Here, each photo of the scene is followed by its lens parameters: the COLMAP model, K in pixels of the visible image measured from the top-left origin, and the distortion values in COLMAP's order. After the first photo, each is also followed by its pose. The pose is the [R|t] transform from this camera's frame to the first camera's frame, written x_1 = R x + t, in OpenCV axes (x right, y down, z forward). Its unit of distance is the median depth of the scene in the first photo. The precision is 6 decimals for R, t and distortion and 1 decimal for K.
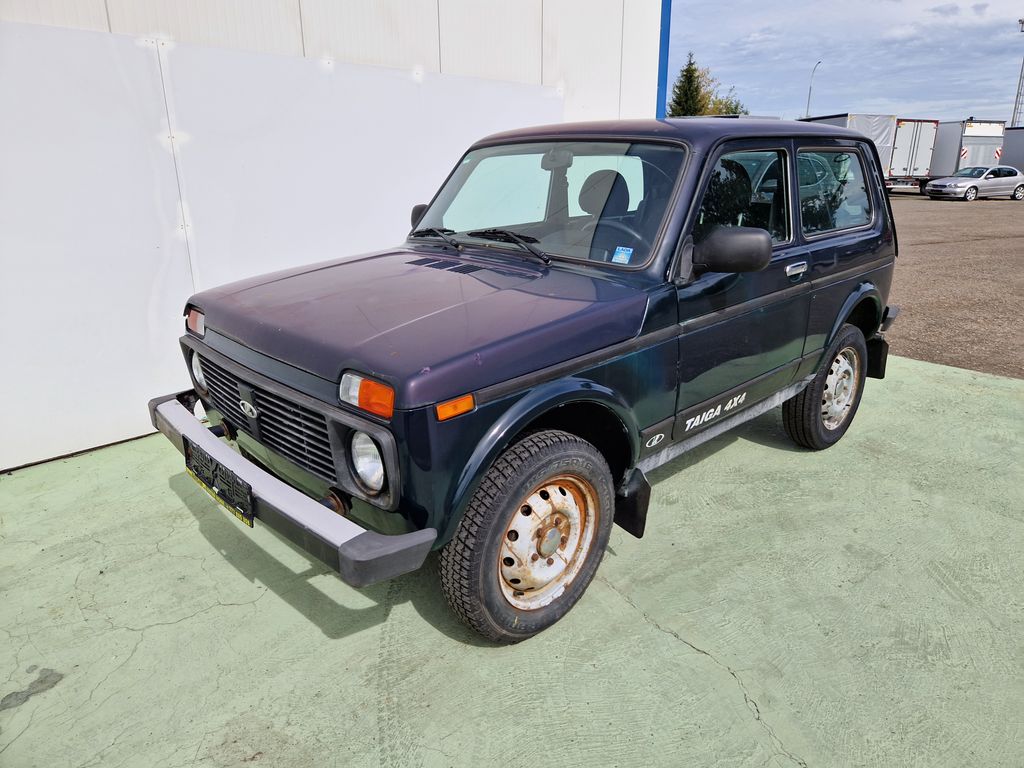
lens RADIAL K [[695.5, 0, 526.0], [0, 695.5, 380.8], [0, 0, 1]] dist [0.045881, -0.030621]
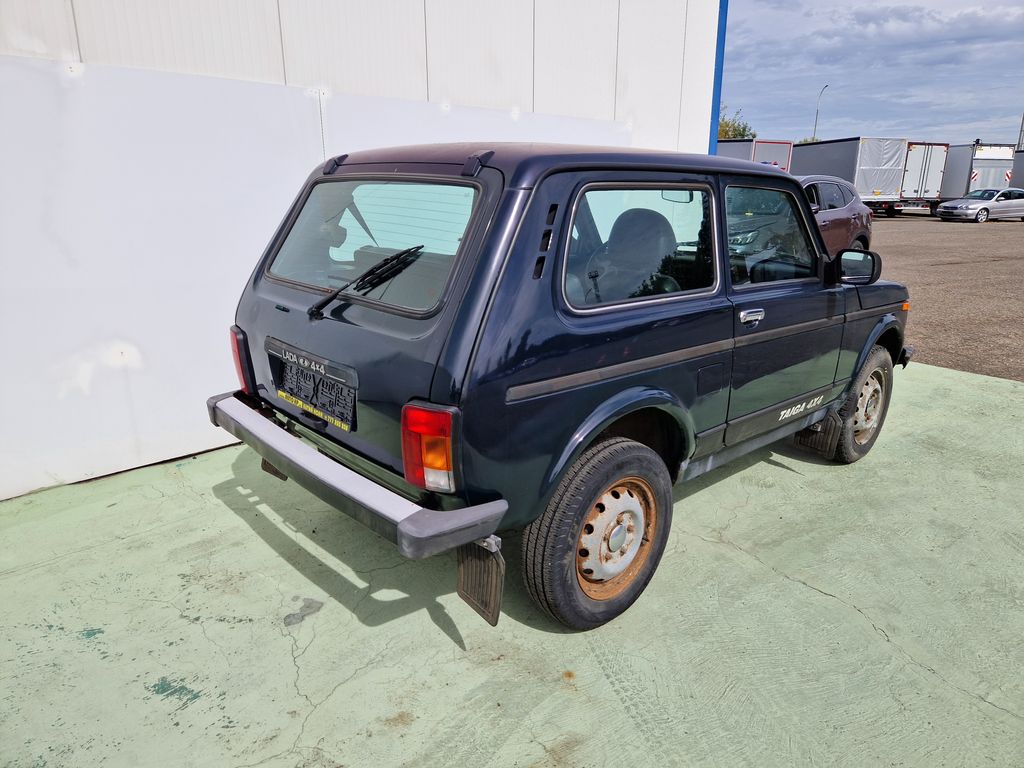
lens RADIAL K [[695.5, 0, 518.5], [0, 695.5, 380.1], [0, 0, 1]] dist [0.045881, -0.030621]
pose [[0.999877, 0.005907, -0.014519, -0.145918], [-0.006302, 0.999608, -0.027296, 0.025392], [0.014352, 0.027384, 0.999522, -0.129553]]
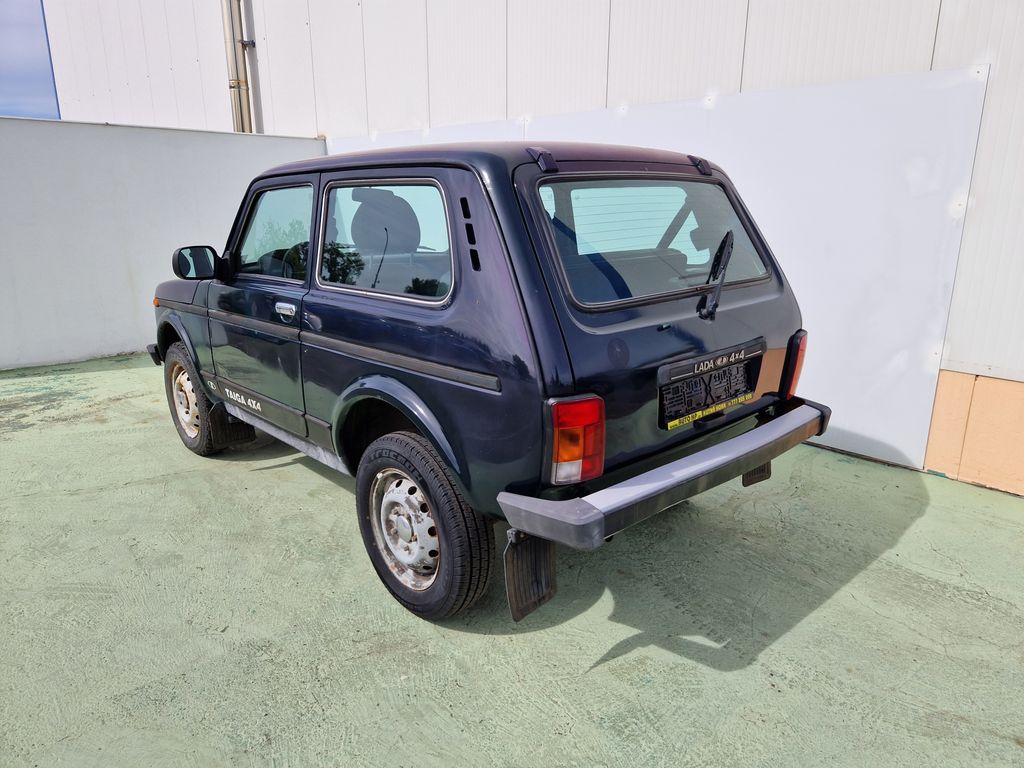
lens RADIAL K [[695.5, 0, 507.8], [0, 695.5, 381.6], [0, 0, 1]] dist [0.045881, -0.030621]
pose [[-0.039162, 0.257366, -0.965520, 0.940505], [-0.295689, 0.920001, 0.257226, -0.285268], [0.954481, 0.295567, 0.040072, 0.915988]]
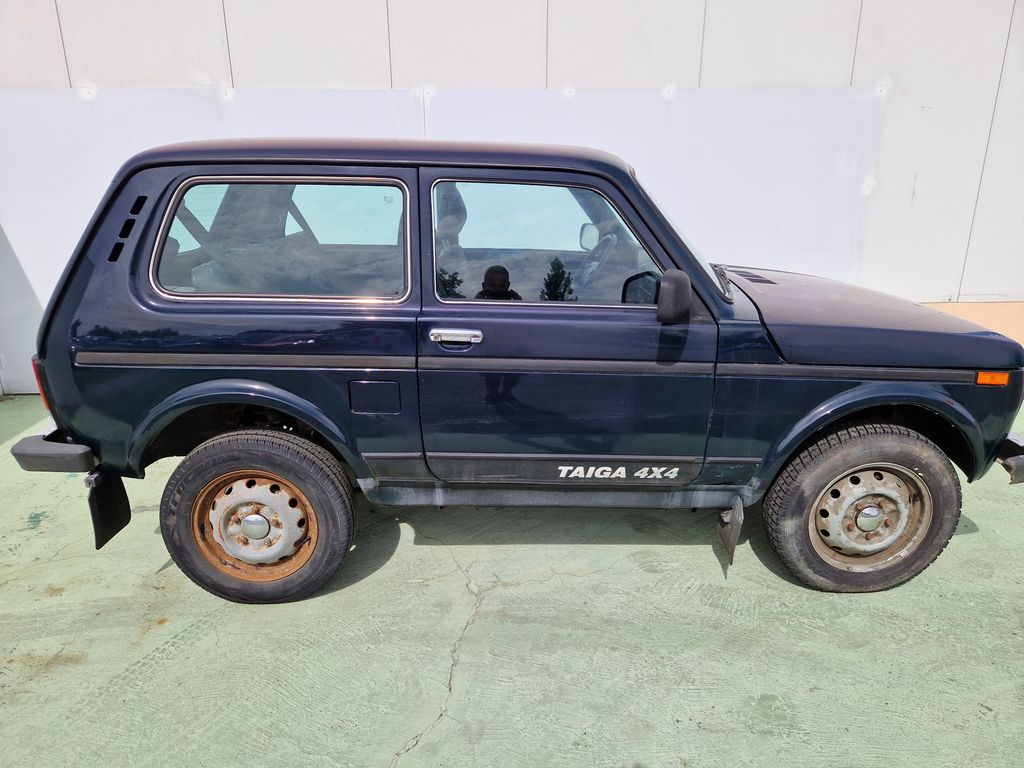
lens RADIAL K [[695.5, 0, 507.1], [0, 695.5, 389.2], [0, 0, 1]] dist [0.045881, -0.030621]
pose [[0.726472, 0.198256, -0.657976, 0.467510], [-0.195552, 0.977536, 0.078634, -0.064418], [0.658785, 0.071543, 0.748922, 0.147892]]
